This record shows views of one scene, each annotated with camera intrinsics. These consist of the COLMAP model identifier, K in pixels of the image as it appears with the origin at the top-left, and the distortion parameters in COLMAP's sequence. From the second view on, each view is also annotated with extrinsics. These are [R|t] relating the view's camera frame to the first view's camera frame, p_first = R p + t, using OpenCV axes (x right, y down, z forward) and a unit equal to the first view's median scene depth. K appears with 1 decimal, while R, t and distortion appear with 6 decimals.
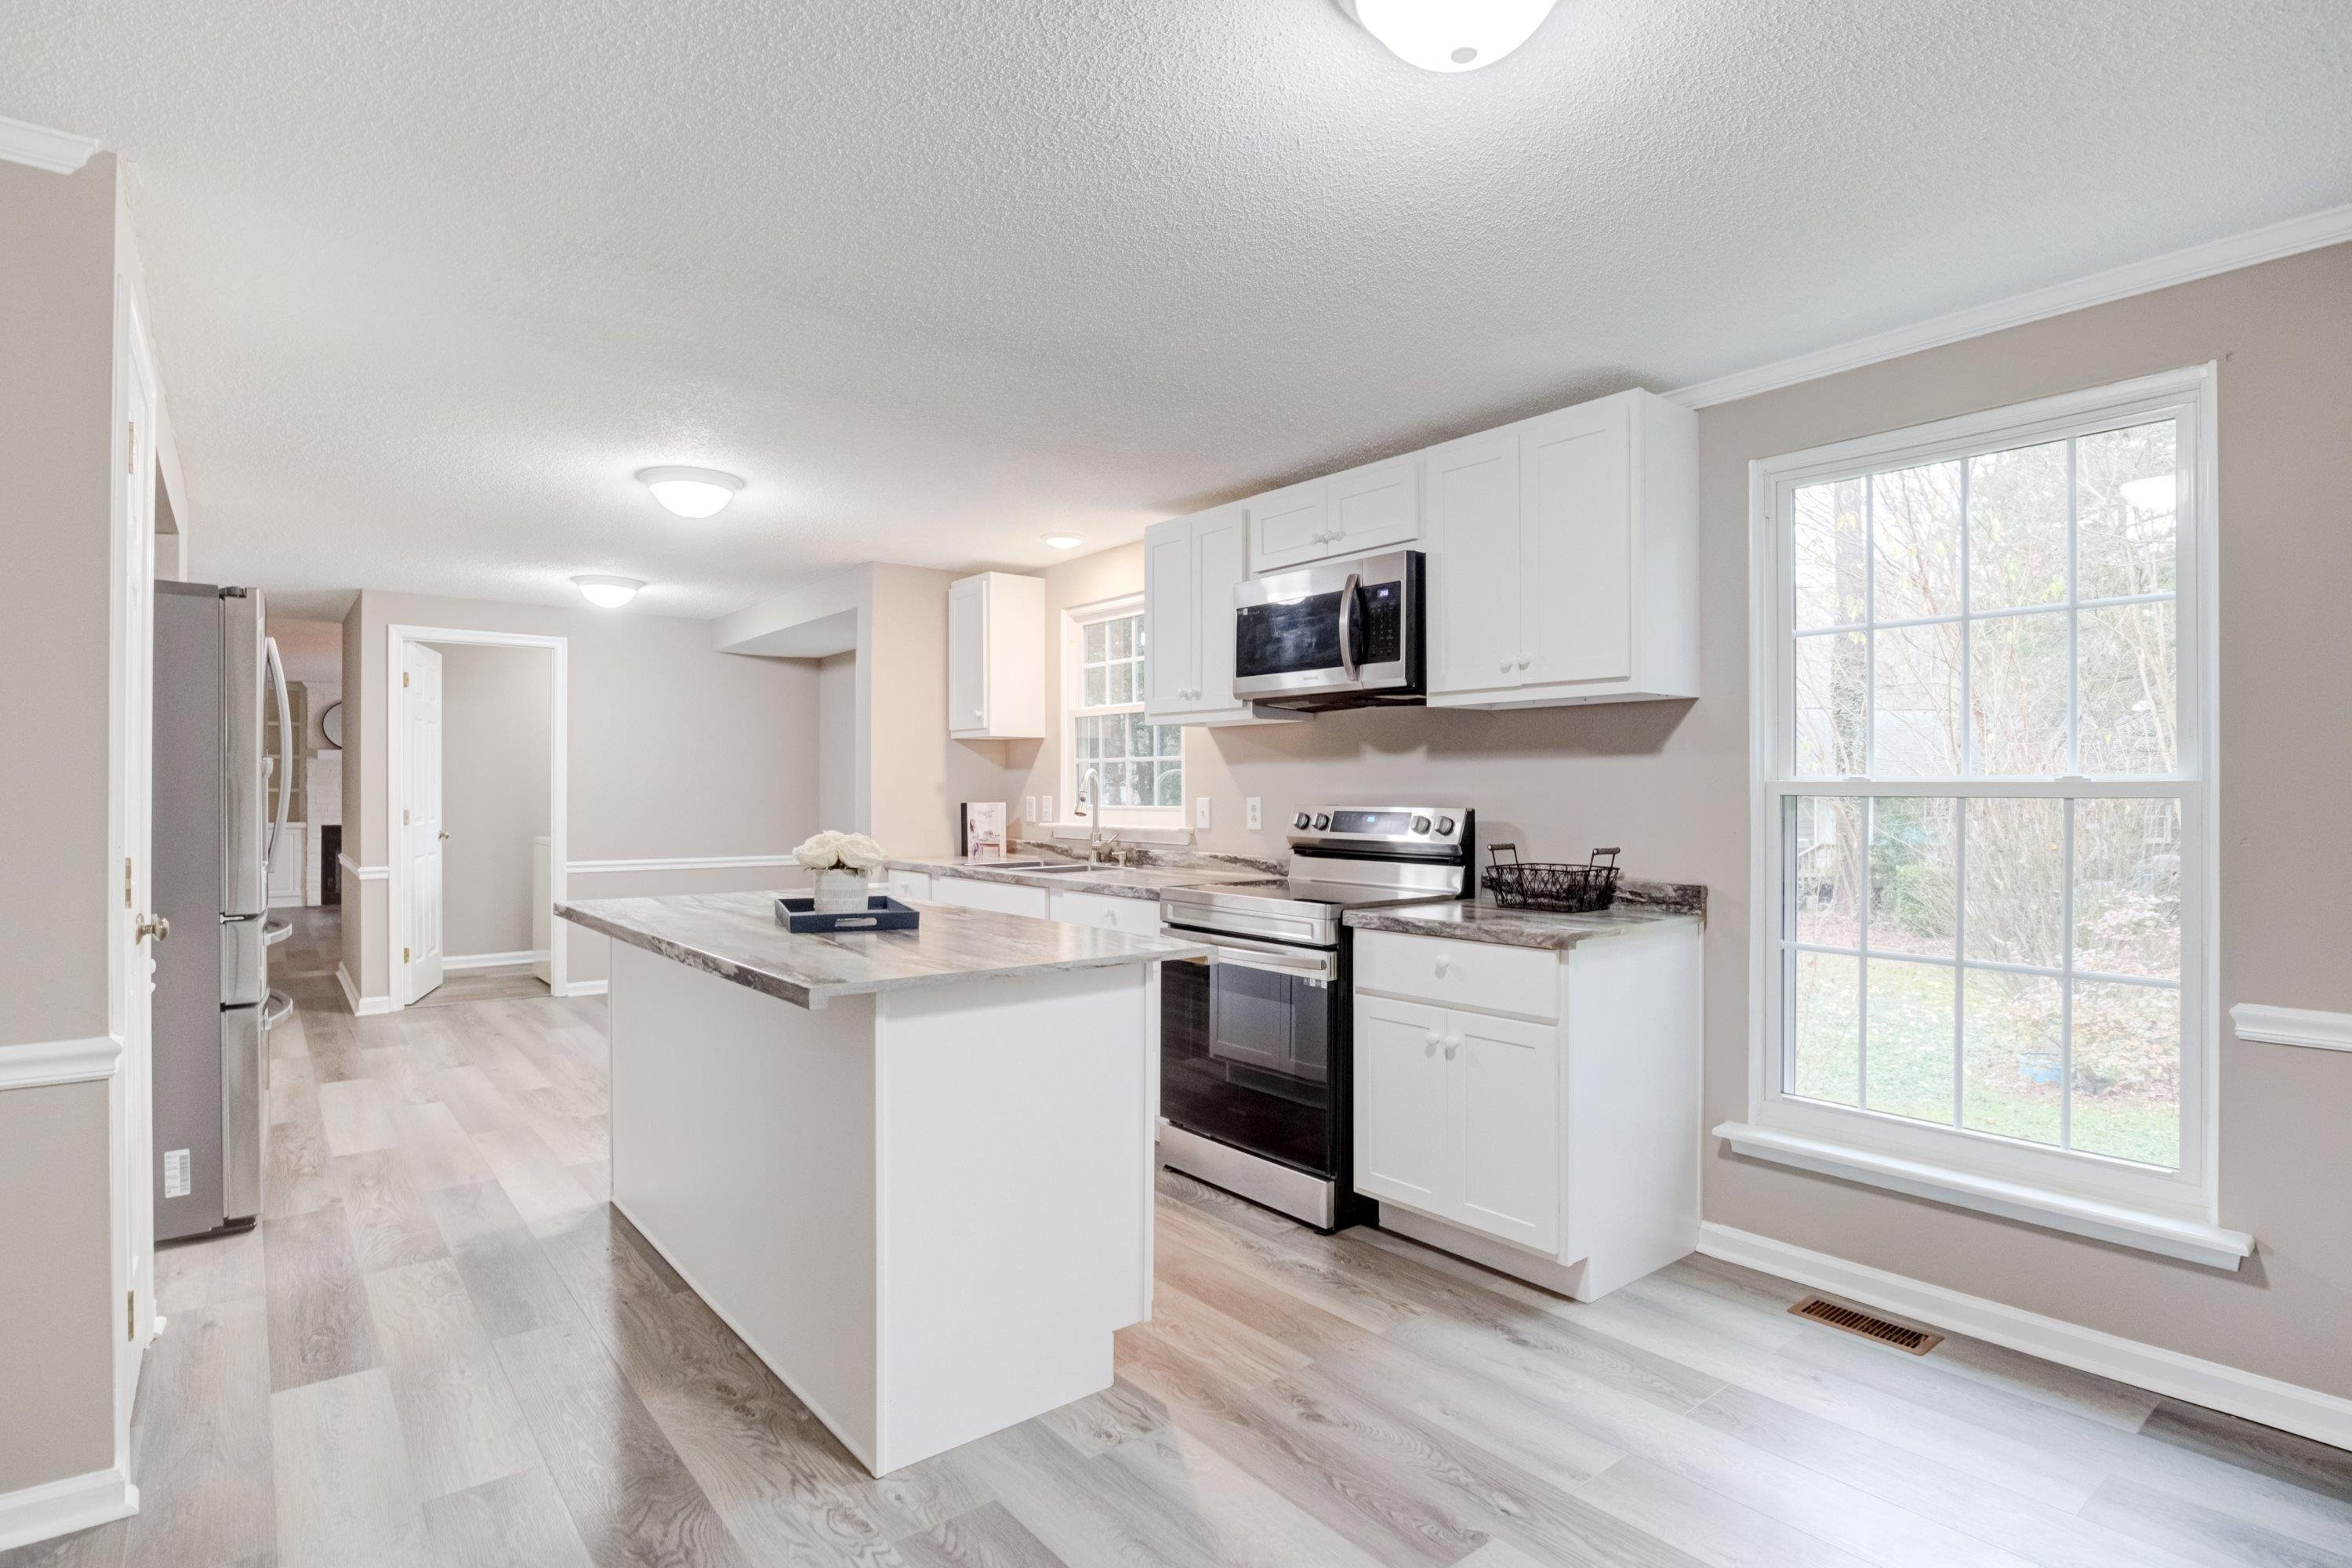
lens RADIAL K [[1190.8, 0, 1181.5], [0, 1190.8, 782.6], [0, 0, 1]] dist [-0.042704, 0.016185]
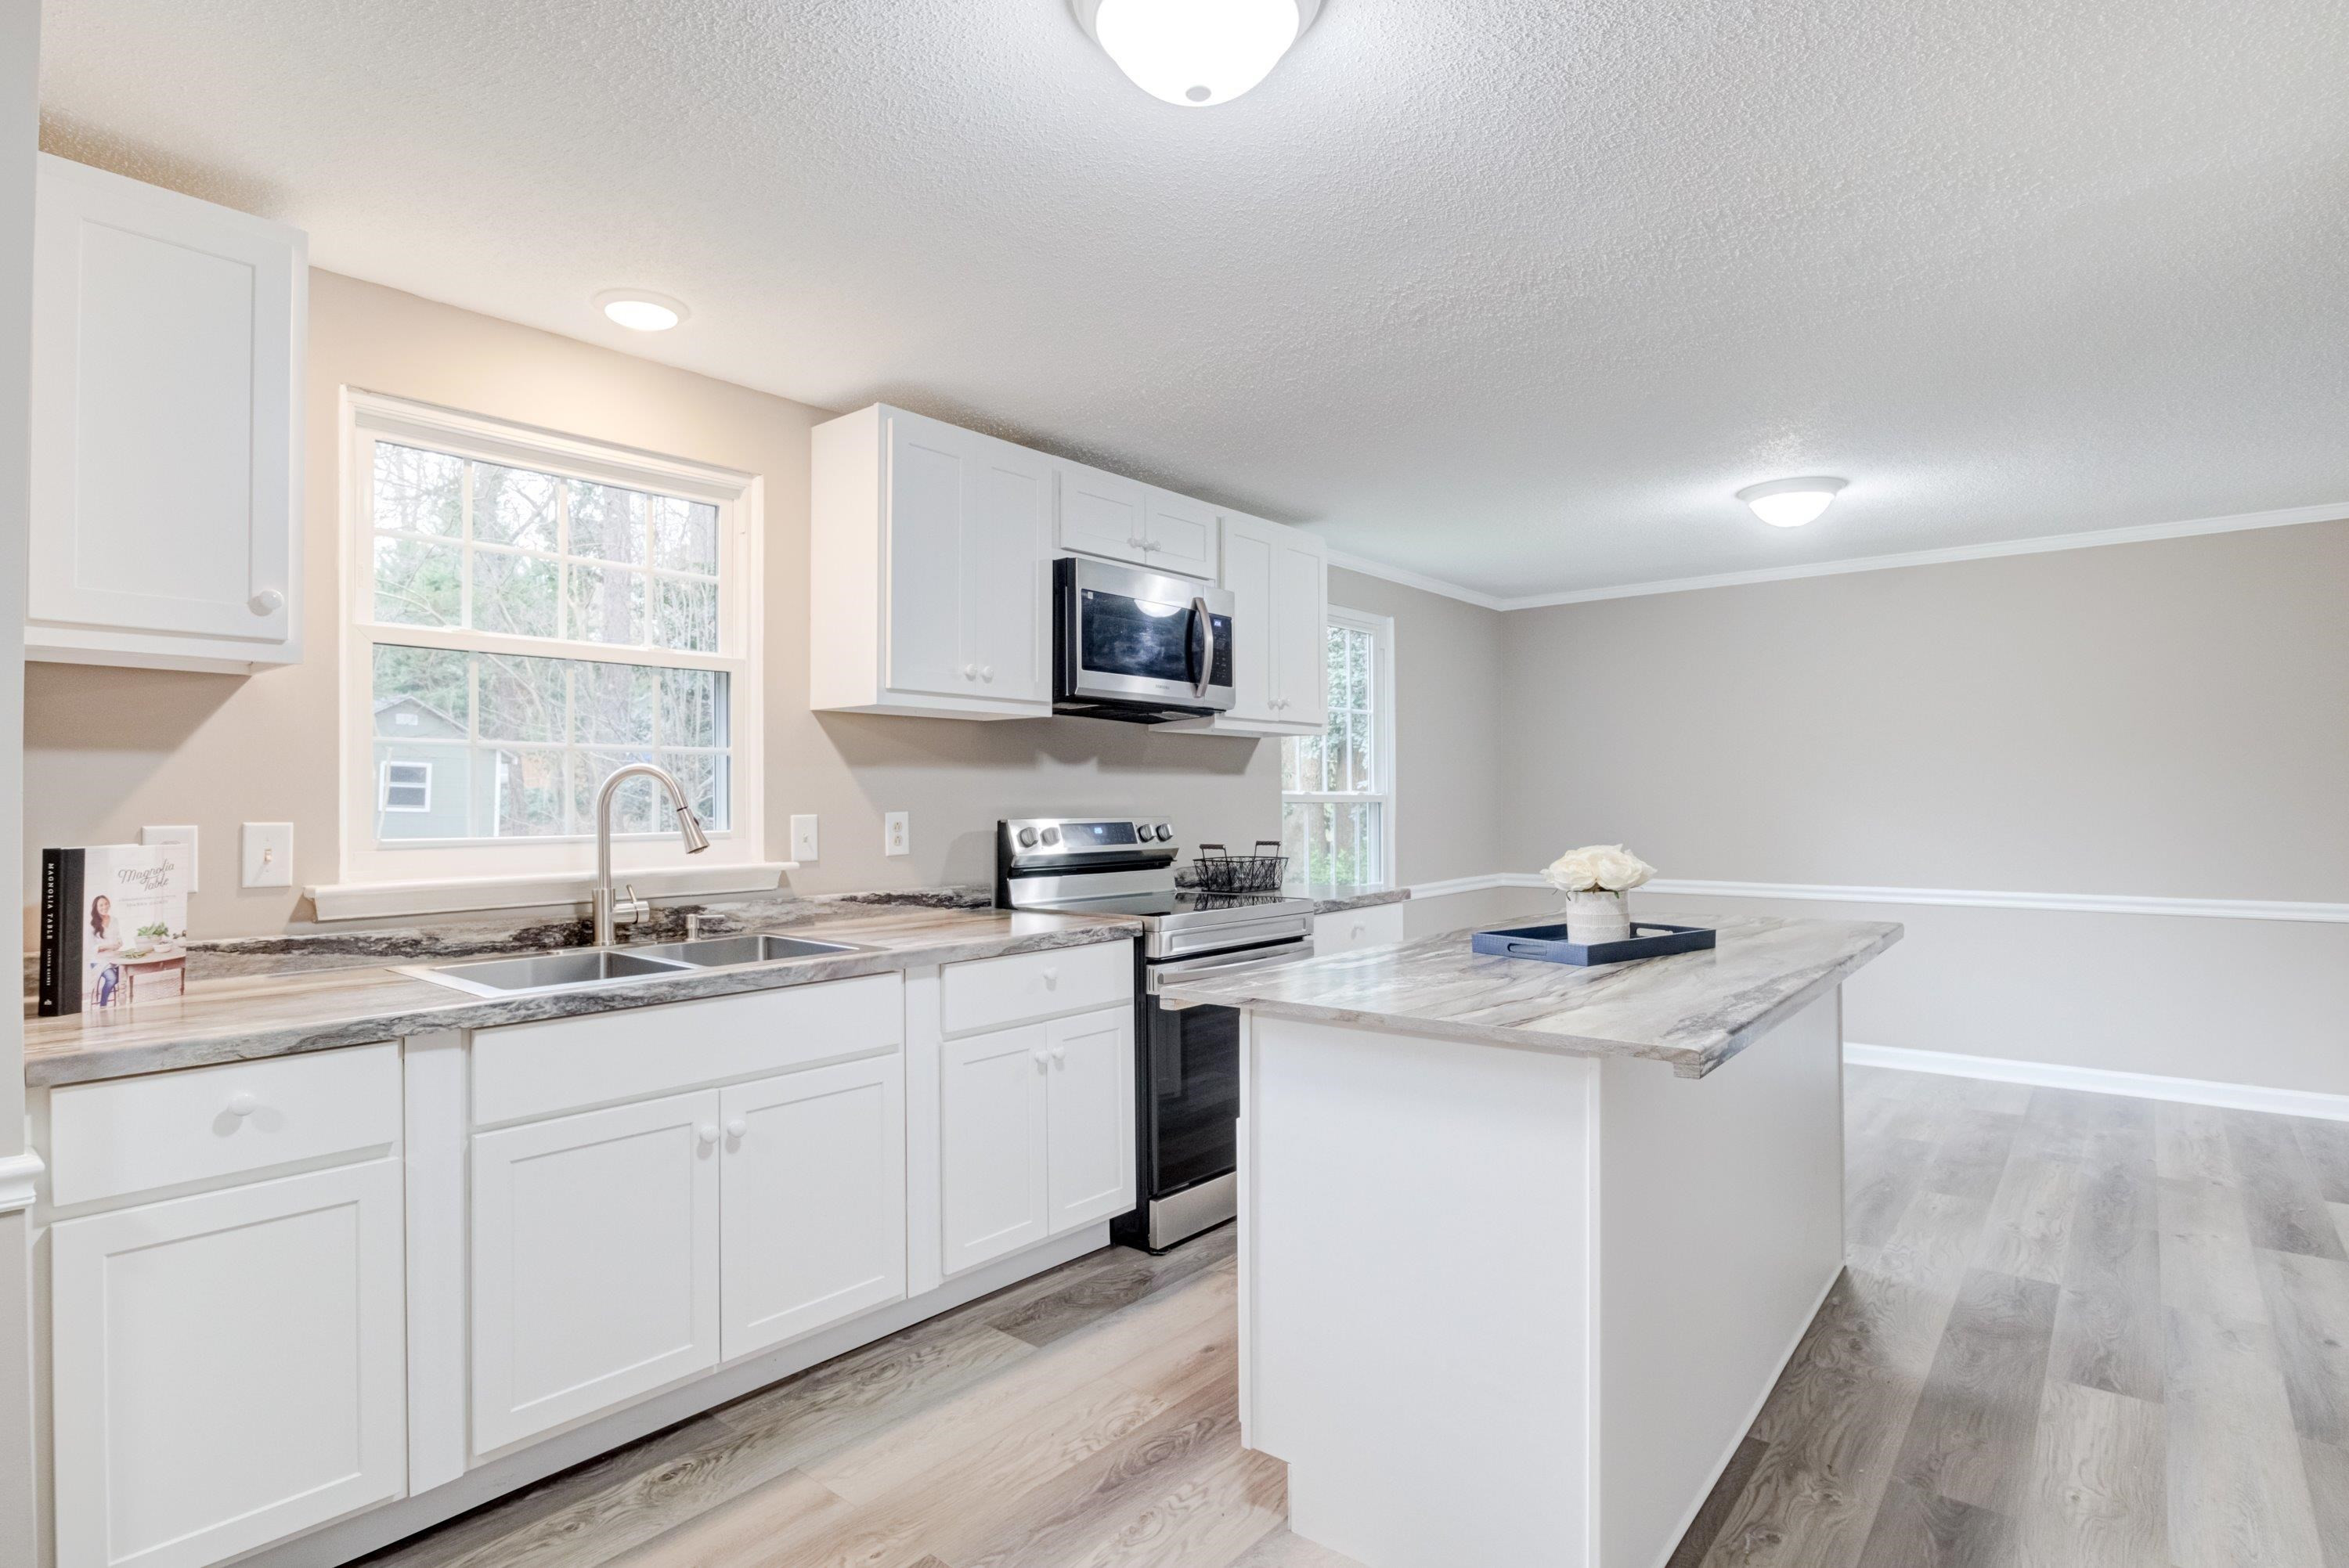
lens RADIAL K [[1189.4, 0, 1191.3], [0, 1189.4, 786.1], [0, 0, 1]] dist [-0.029257, 0.009990]
pose [[-0.210597, 0.012719, 0.977490, -0.891857], [0.000924, 0.999918, -0.012811, 0.007088], [-0.977573, -0.001794, -0.210591, 1.227611]]
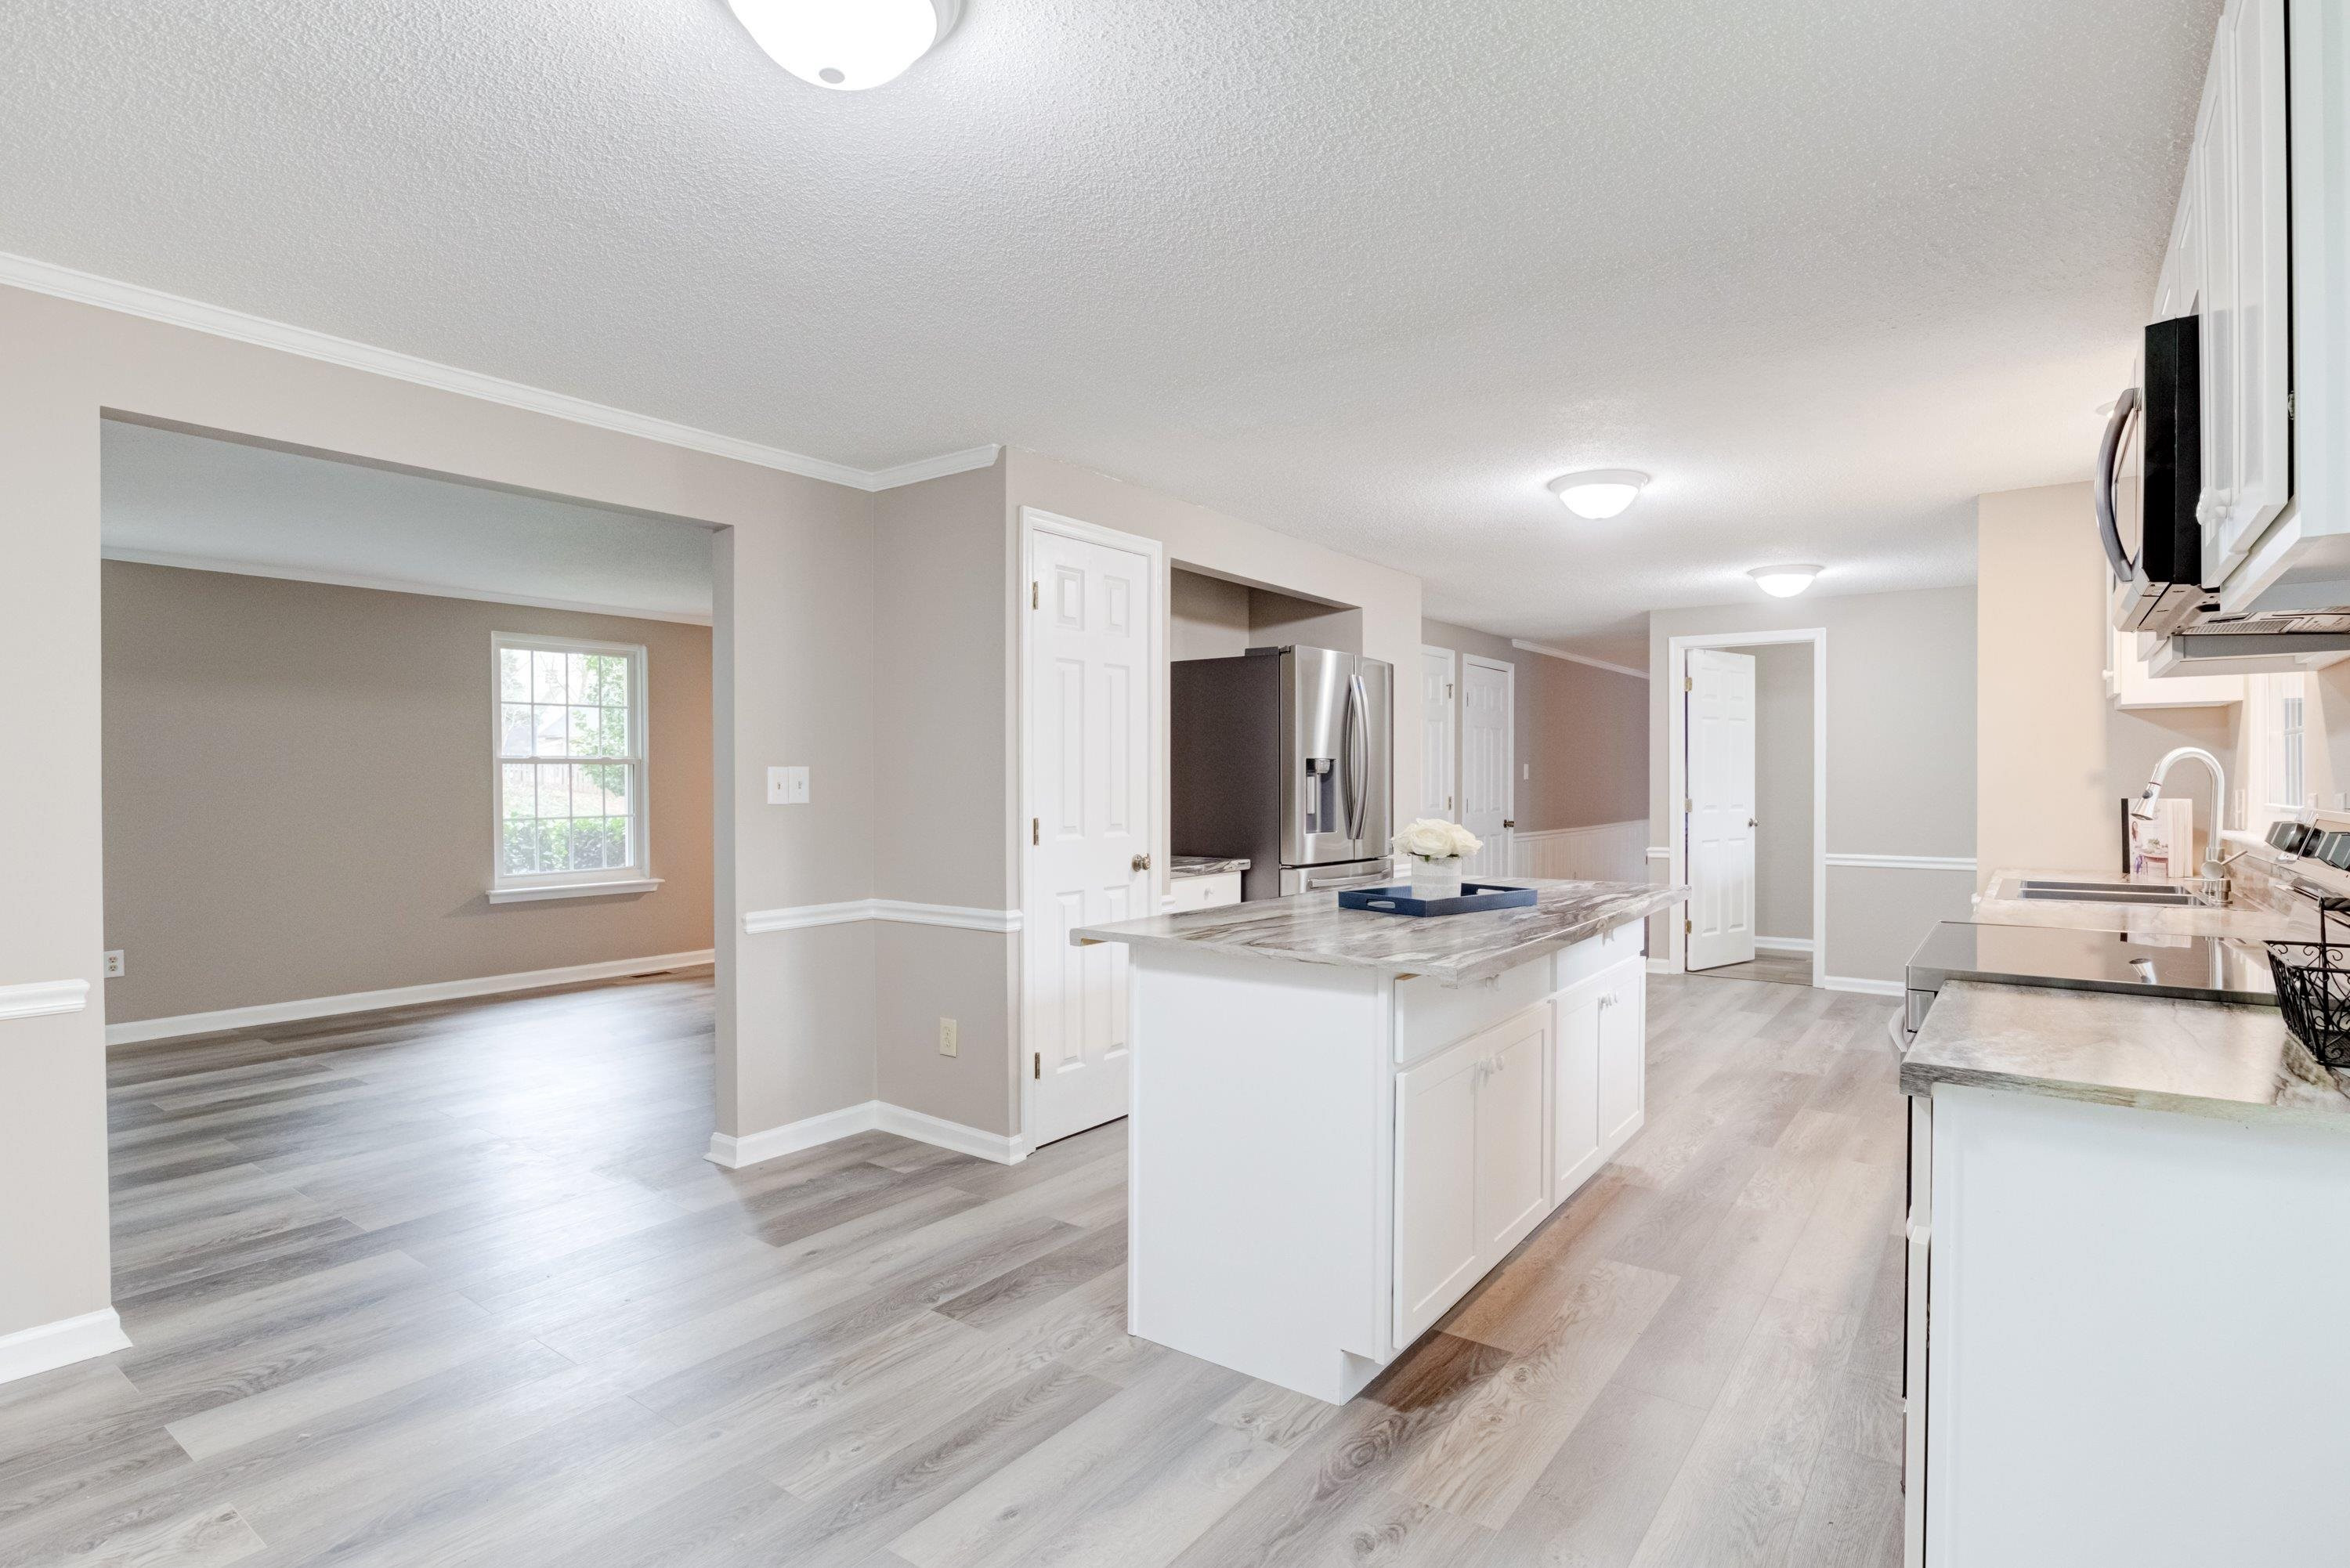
lens RADIAL K [[1165.9, 0, 1175.0], [0, 1165.9, 784.0], [0, 0, 1]] dist [-0.052997, 0.031086]
pose [[0.251166, 0.001123, -0.967943, 0.544389], [0.007146, 0.999970, 0.003015, 0.003308], [0.967918, -0.007674, 0.251150, 0.432113]]
